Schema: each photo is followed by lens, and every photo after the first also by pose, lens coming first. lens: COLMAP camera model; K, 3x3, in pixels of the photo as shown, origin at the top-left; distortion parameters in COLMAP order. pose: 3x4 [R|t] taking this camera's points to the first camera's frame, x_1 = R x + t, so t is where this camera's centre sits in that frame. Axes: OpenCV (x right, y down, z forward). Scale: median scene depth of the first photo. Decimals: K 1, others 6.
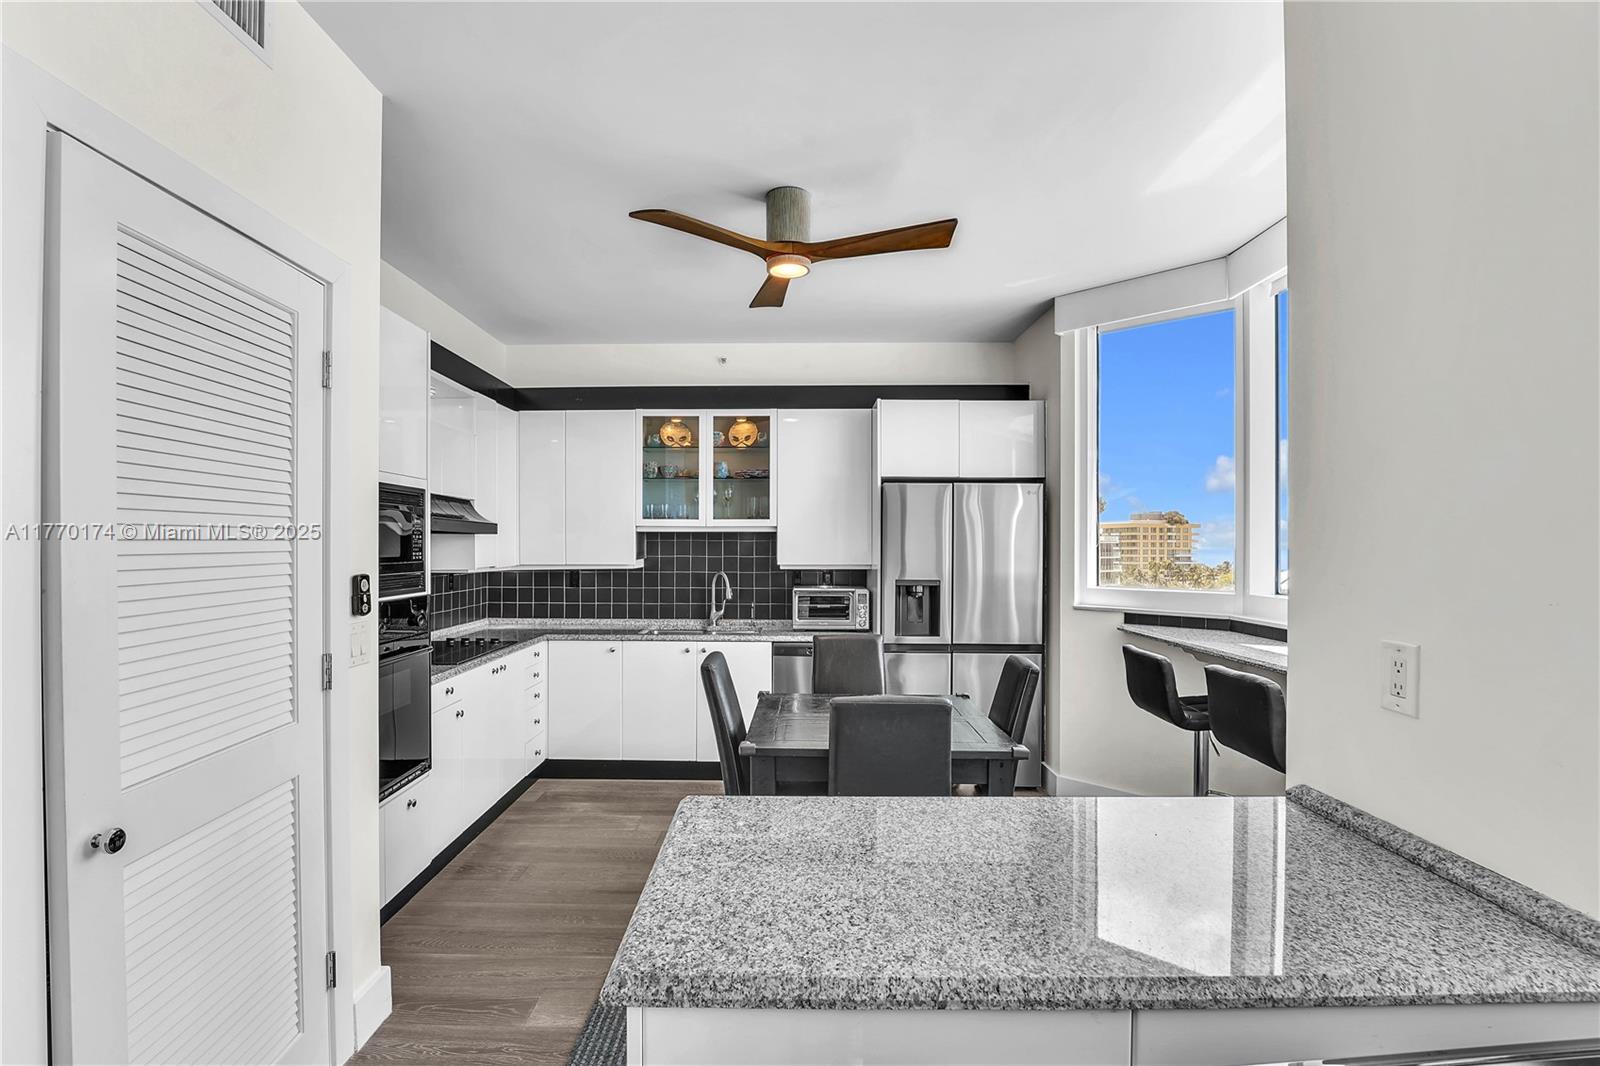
lens RADIAL K [[723.8, 0, 793.0], [0, 723.8, 546.0], [0, 0, 1]] dist [-0.013146, -0.000062]
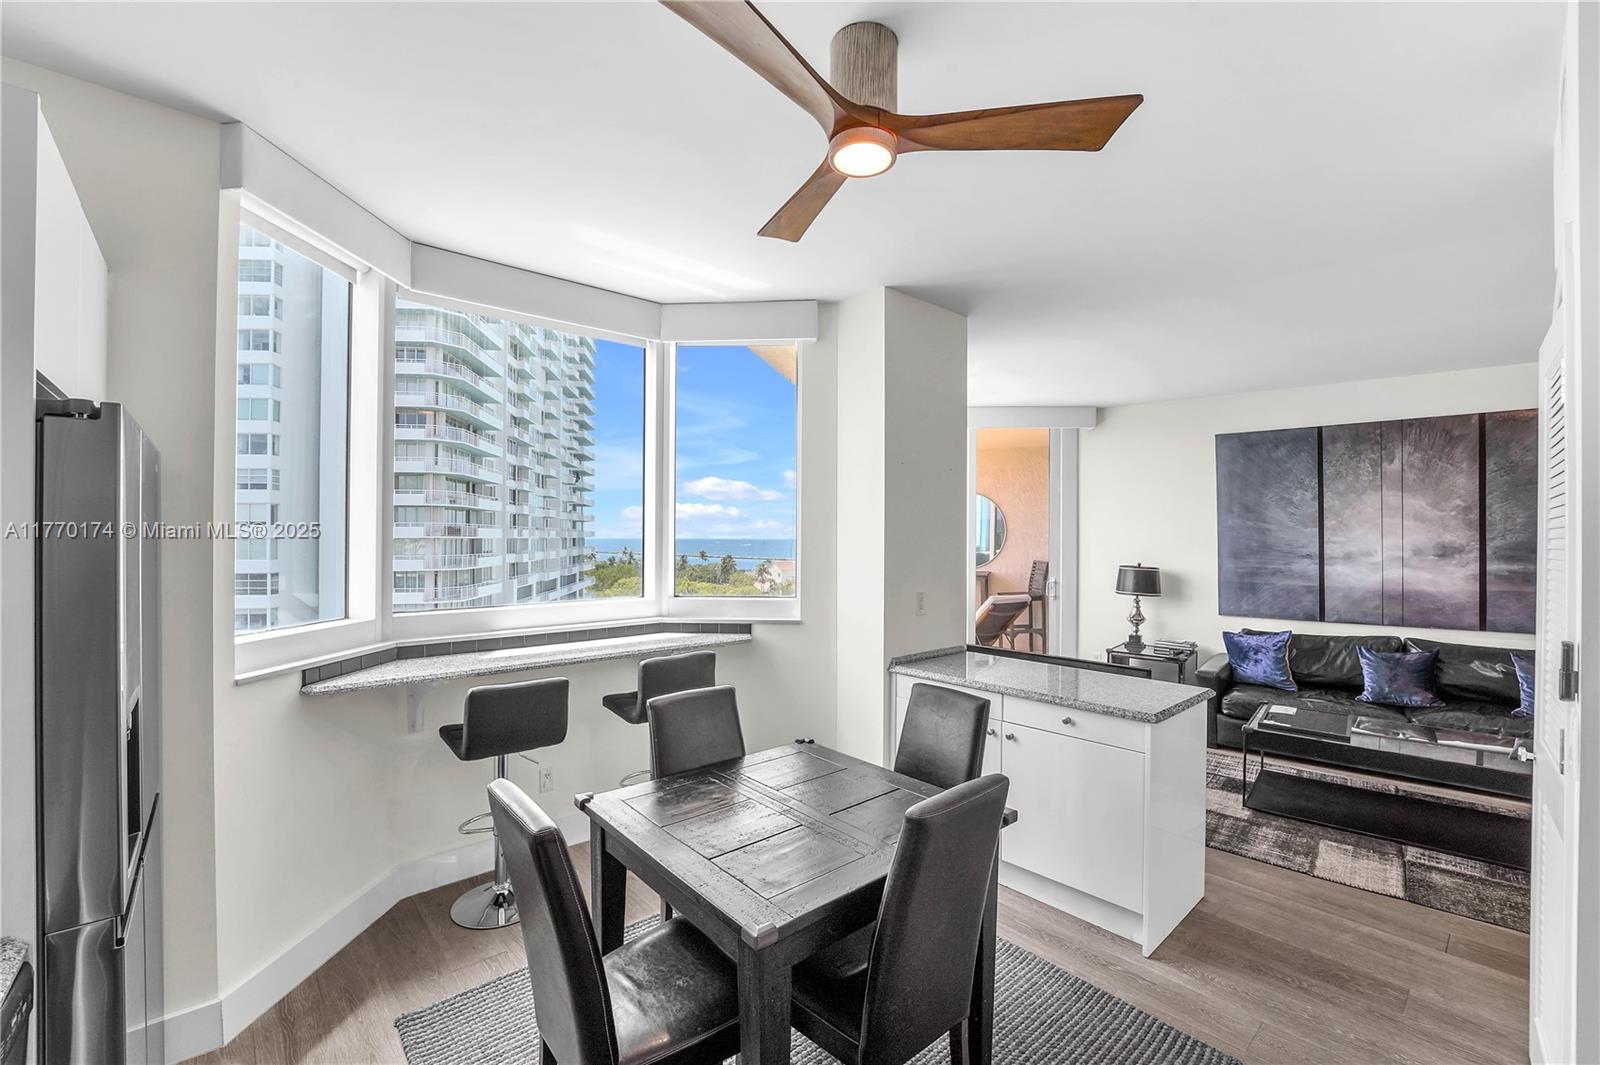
lens RADIAL K [[676.7, 0, 806.2], [0, 676.7, 531.6], [0, 0, 1]] dist [-0.023962, -0.000230]
pose [[-0.666356, 0.000418, 0.745634, -0.257202], [-0.001878, 0.999996, -0.002239, -0.029372], [-0.745631, -0.002892, -0.666352, 0.886800]]
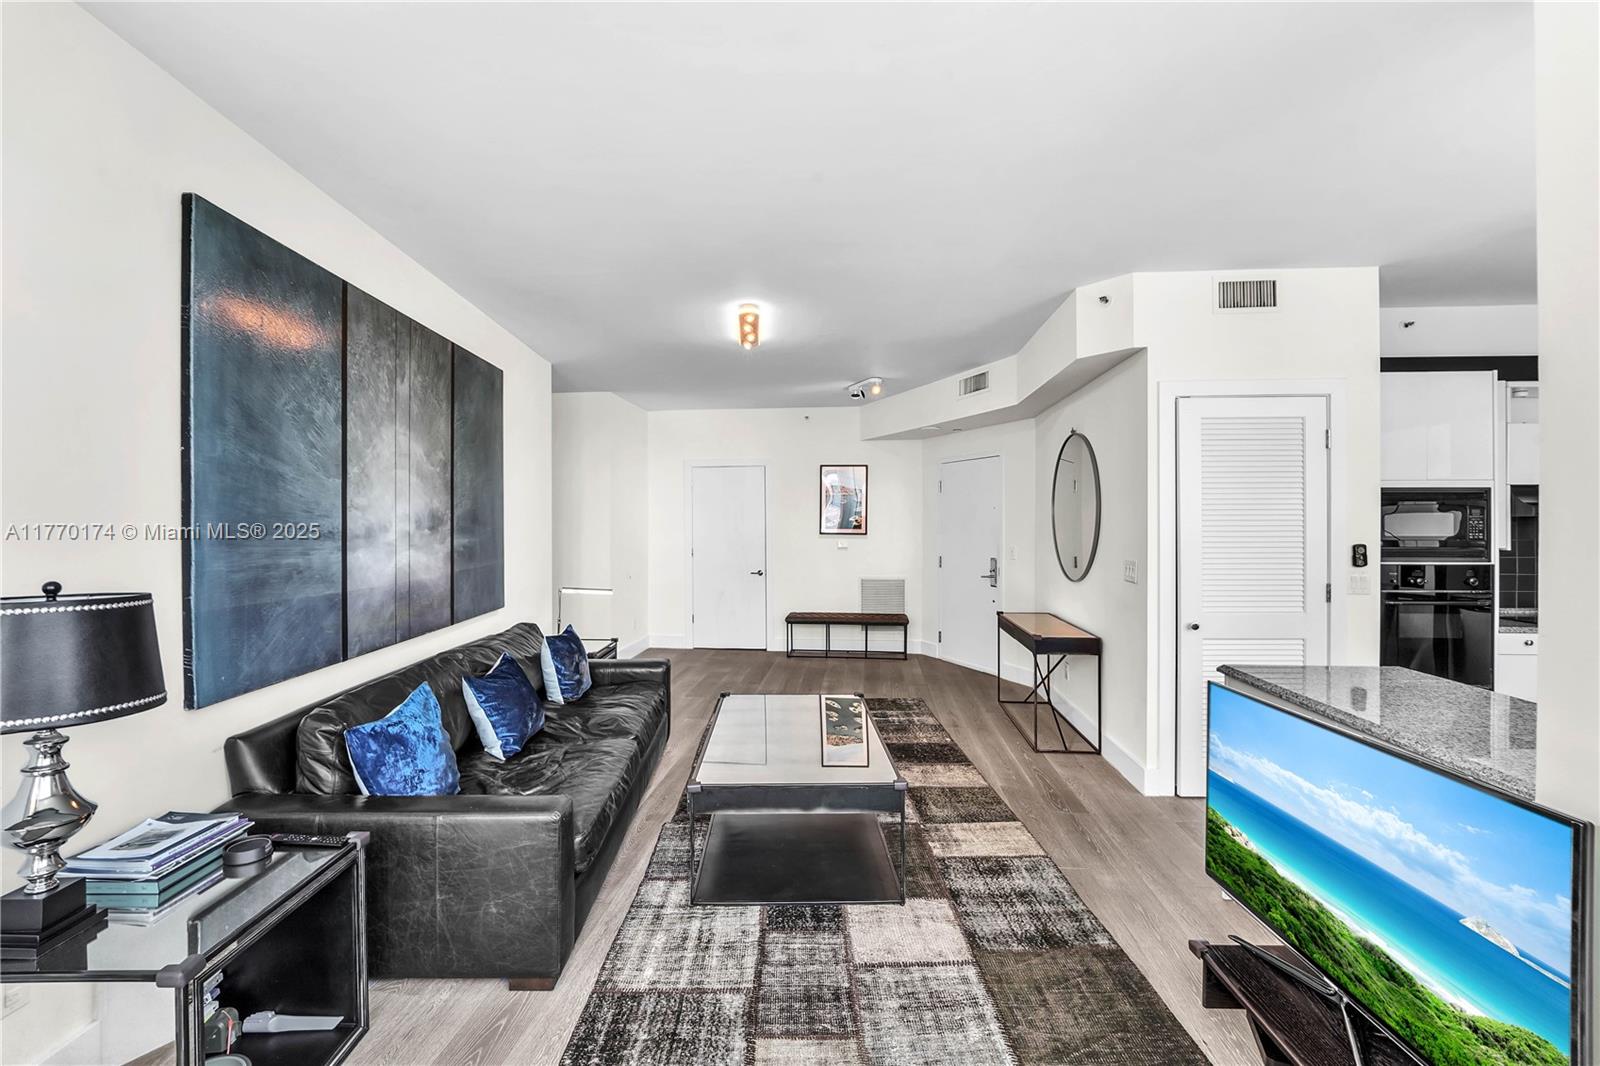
lens RADIAL K [[663.8, 0, 779.5], [0, 663.8, 524.0], [0, 0, 1]] dist [-0.001713, -0.000146]
pose [[-0.127236, -0.003267, -0.991867, 0.573883], [-0.006661, 0.999975, -0.002439, -0.000304], [0.991850, 0.006297, -0.127255, -0.126461]]
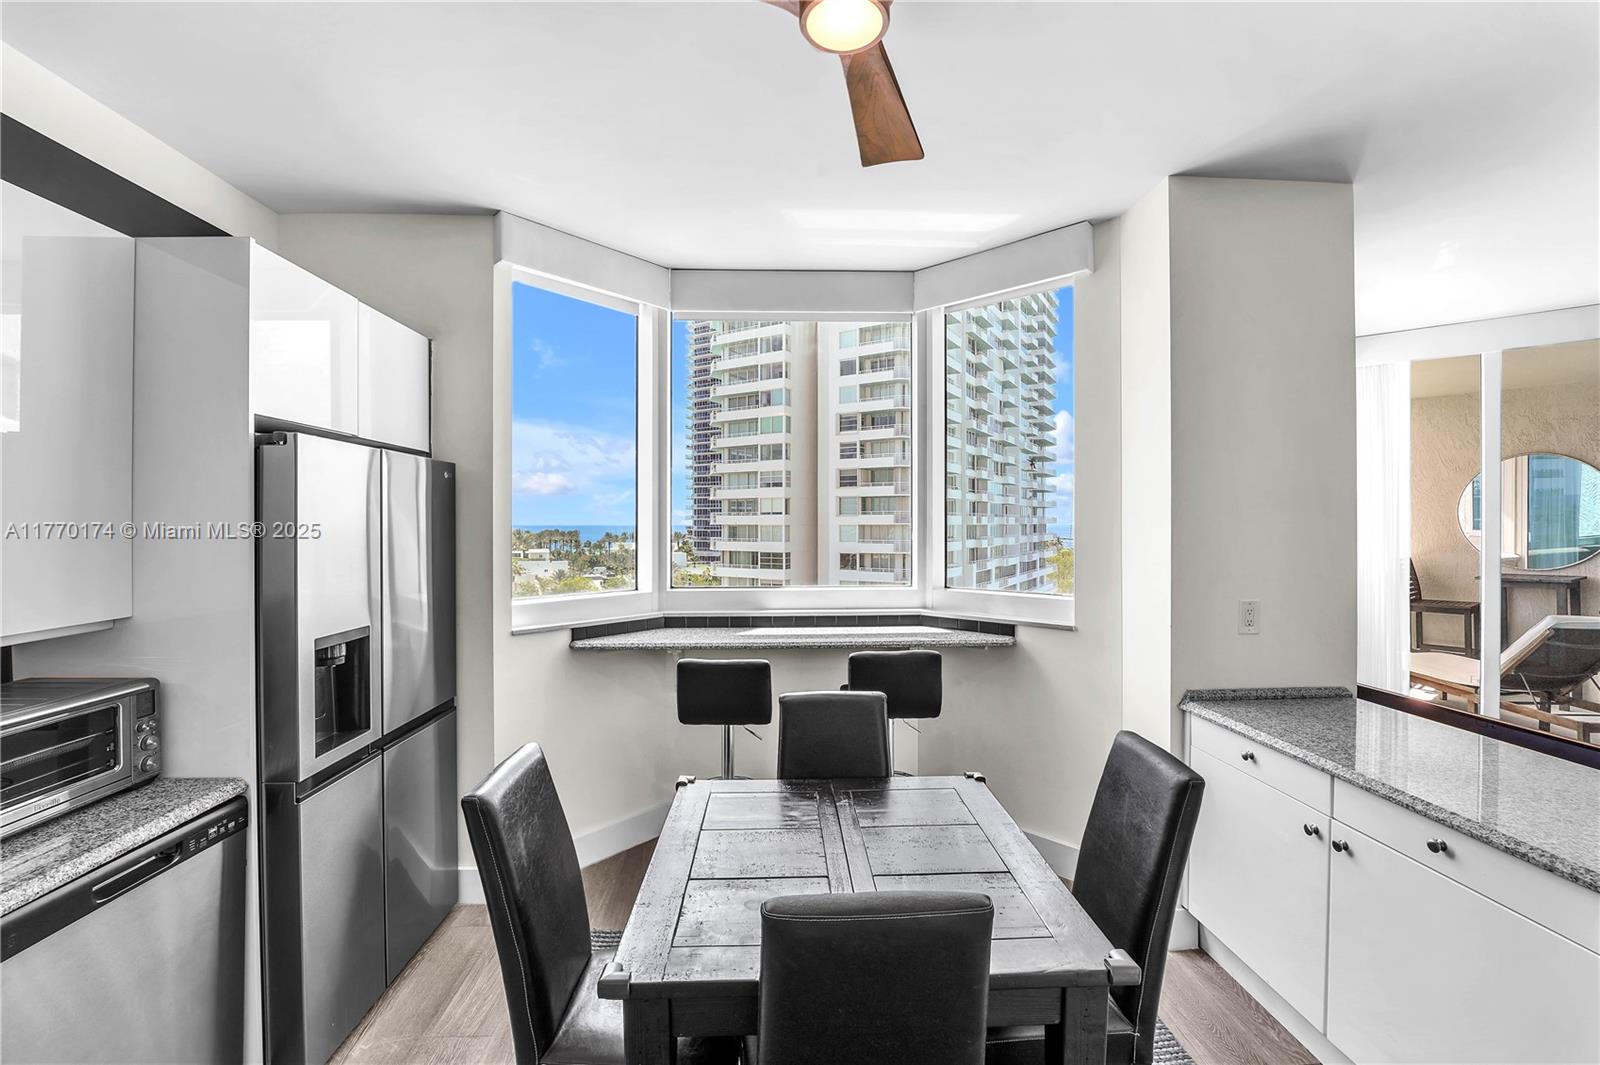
lens RADIAL K [[673.6, 0, 787.2], [0, 673.6, 519.5], [0, 0, 1]] dist [-0.026690, -0.000156]
pose [[-0.036365, 0.001665, 0.999337, -0.278500], [0.005114, 0.999986, -0.001480, -0.027209], [-0.999325, 0.005057, -0.036373, 0.649024]]
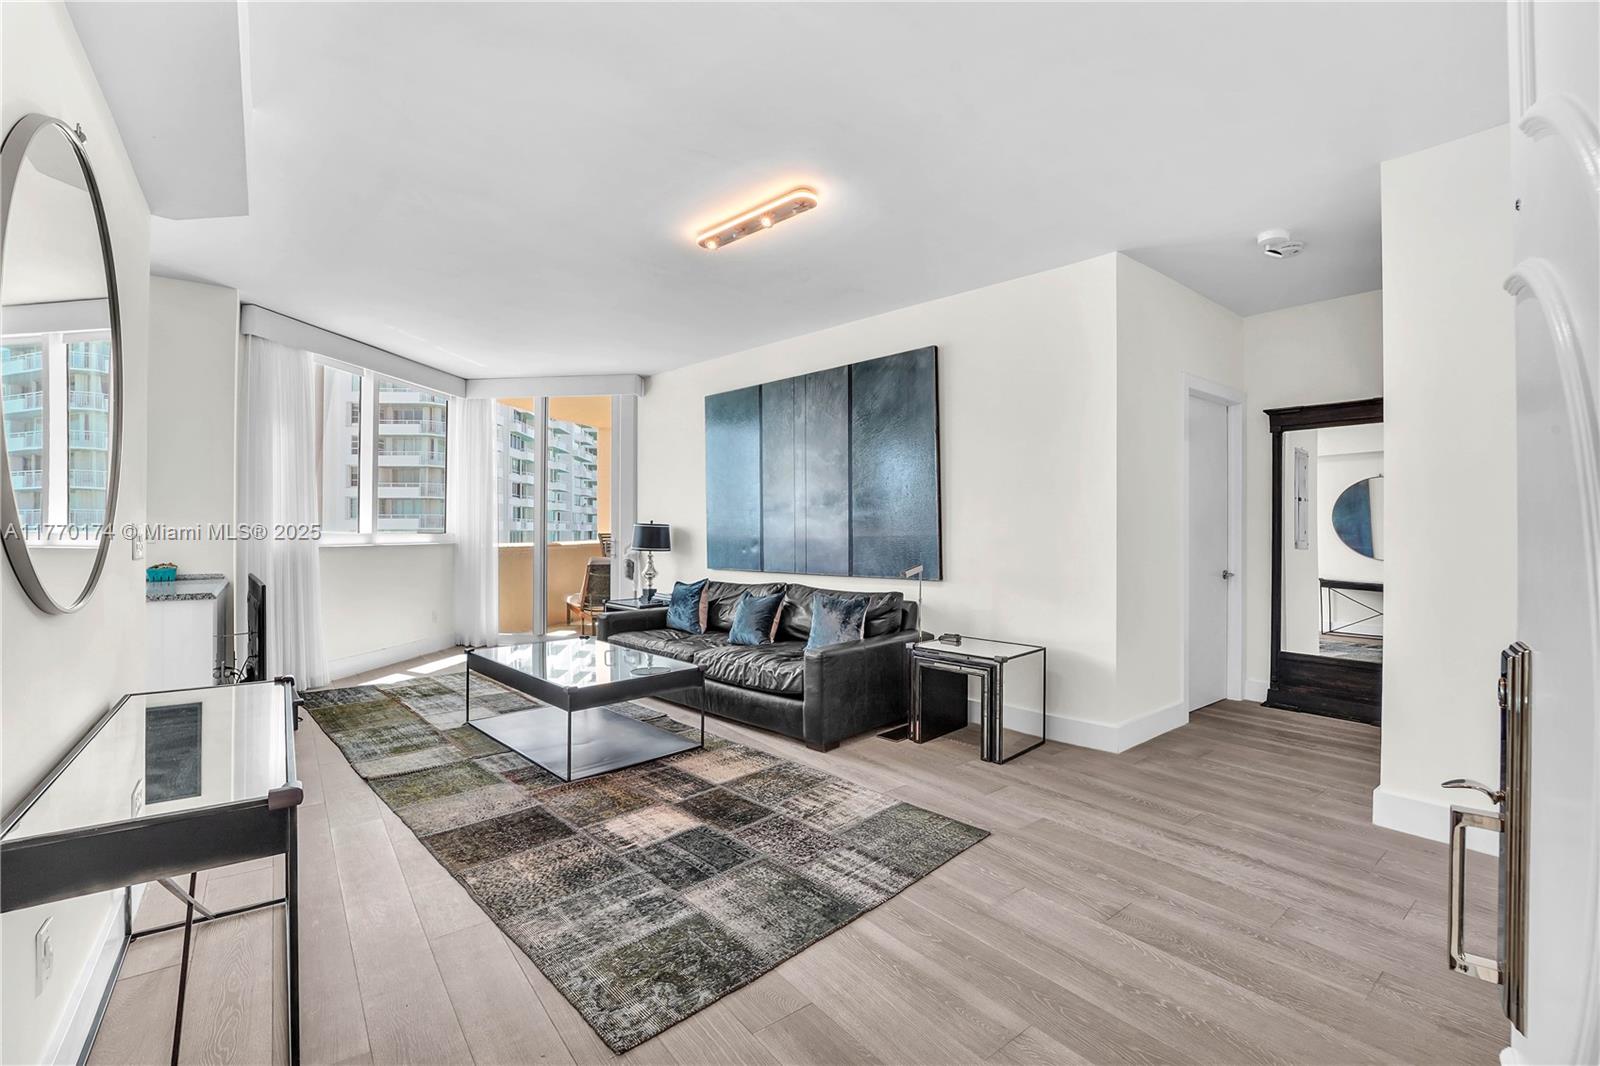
lens RADIAL K [[676.7, 0, 806.2], [0, 676.7, 532.1], [0, 0, 1]] dist [-0.023962, -0.000230]
pose [[-0.621222, -0.004513, 0.783622, -1.023727], [0.001271, 0.999976, 0.006766, 0.045267], [-0.783634, 0.005199, -0.621201, 0.118436]]
